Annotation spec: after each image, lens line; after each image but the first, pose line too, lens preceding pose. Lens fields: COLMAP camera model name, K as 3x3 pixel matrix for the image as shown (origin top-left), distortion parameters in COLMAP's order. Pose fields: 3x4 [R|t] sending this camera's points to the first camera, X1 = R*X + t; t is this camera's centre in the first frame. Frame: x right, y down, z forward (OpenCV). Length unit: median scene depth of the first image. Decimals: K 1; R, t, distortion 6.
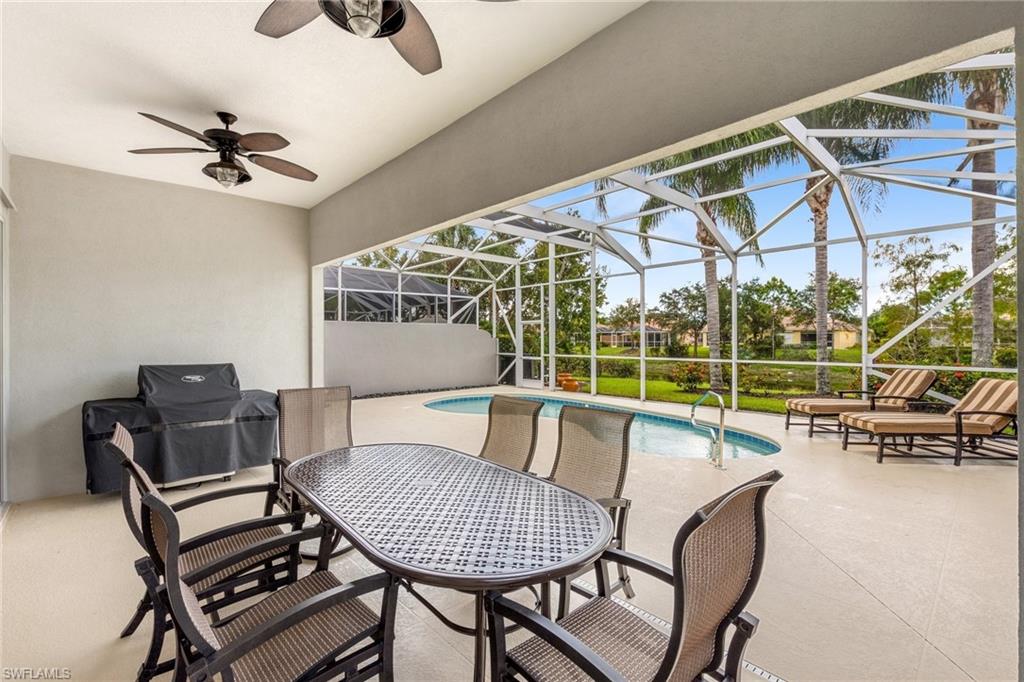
lens RADIAL K [[449.2, 0, 509.3], [0, 449.2, 343.9], [0, 0, 1]] dist [0.000002, -0.000305]
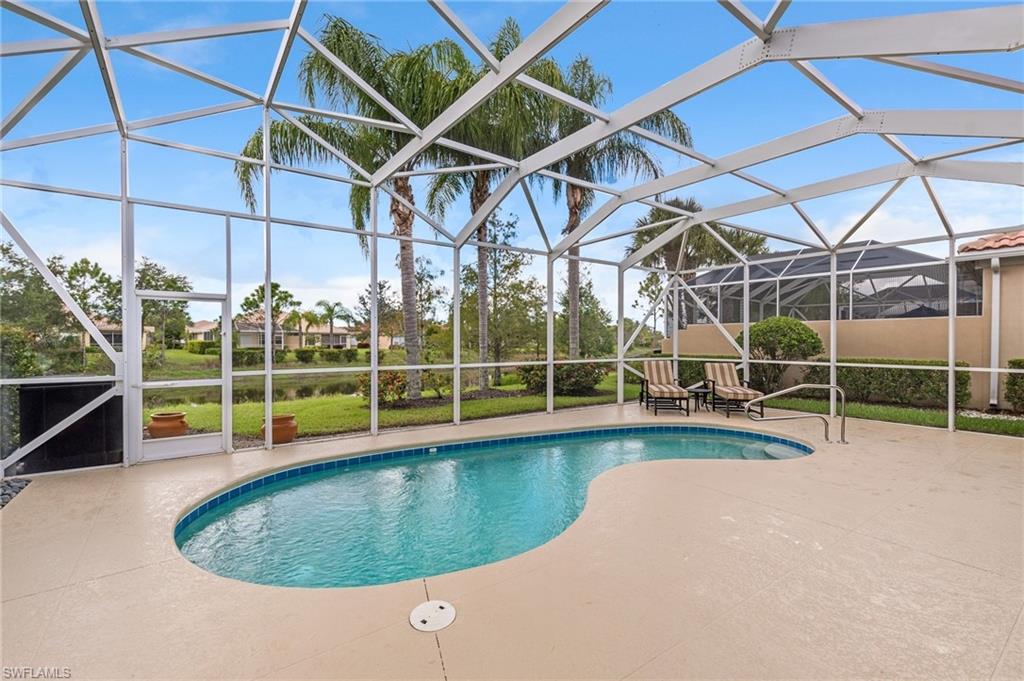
lens RADIAL K [[452.4, 0, 514.3], [0, 452.4, 342.6], [0, 0, 1]] dist [-0.002106, -0.000127]
pose [[0.093339, 0.001345, 0.995634, -0.319145], [0.006840, 0.999975, -0.001992, -0.002234], [-0.995611, 0.006996, 0.093327, 0.639944]]
